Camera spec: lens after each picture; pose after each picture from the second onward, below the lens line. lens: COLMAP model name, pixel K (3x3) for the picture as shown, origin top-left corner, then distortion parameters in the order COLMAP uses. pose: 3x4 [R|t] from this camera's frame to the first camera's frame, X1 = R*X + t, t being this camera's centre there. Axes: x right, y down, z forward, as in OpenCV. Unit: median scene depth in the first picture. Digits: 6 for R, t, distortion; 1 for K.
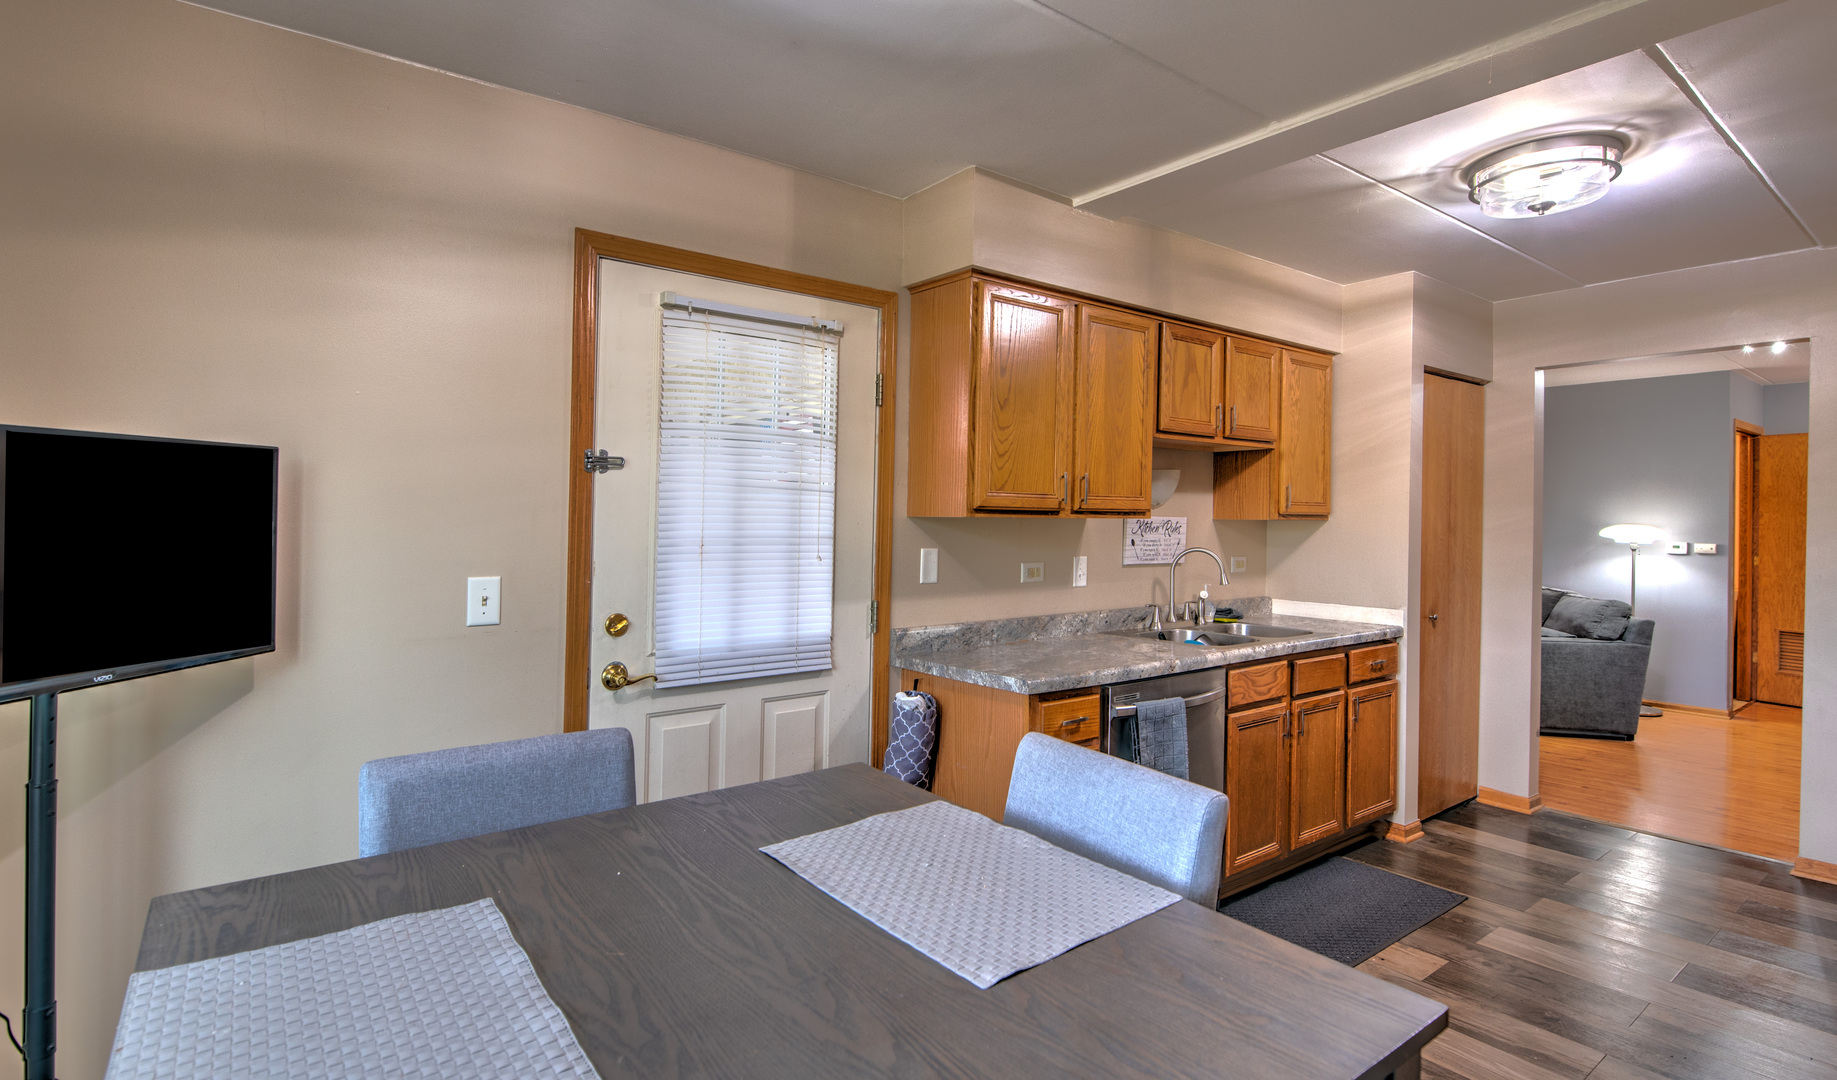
lens RADIAL K [[895.9, 0, 922.9], [0, 895.9, 508.9], [0, 0, 1]] dist [-0.000834, -0.000556]
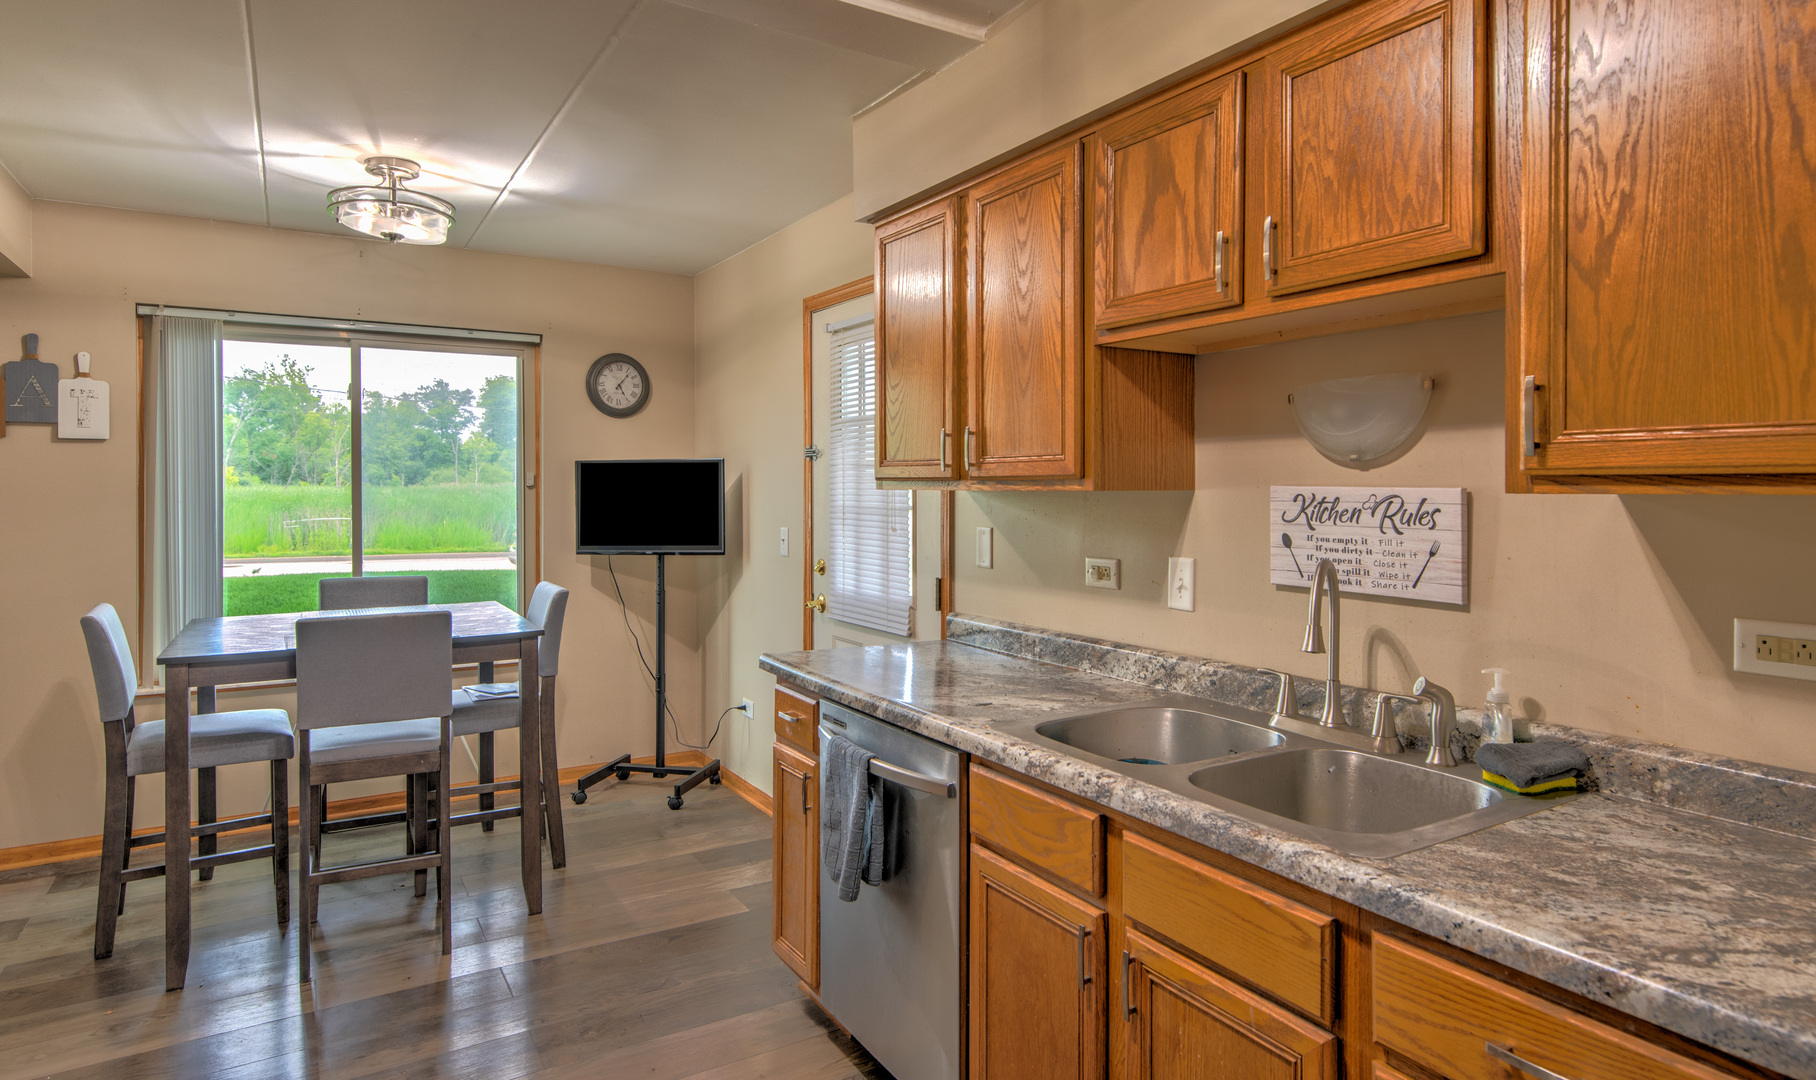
lens RADIAL K [[1013.6, 0, 912.5], [0, 1013.6, 495.7], [0, 0, 1]] dist [0.003809, 0.001263]
pose [[-0.111814, -0.004105, -0.993721, 0.846142], [0.002449, 0.999987, -0.004407, 0.015577], [0.993726, -0.002926, -0.111803, 0.901571]]
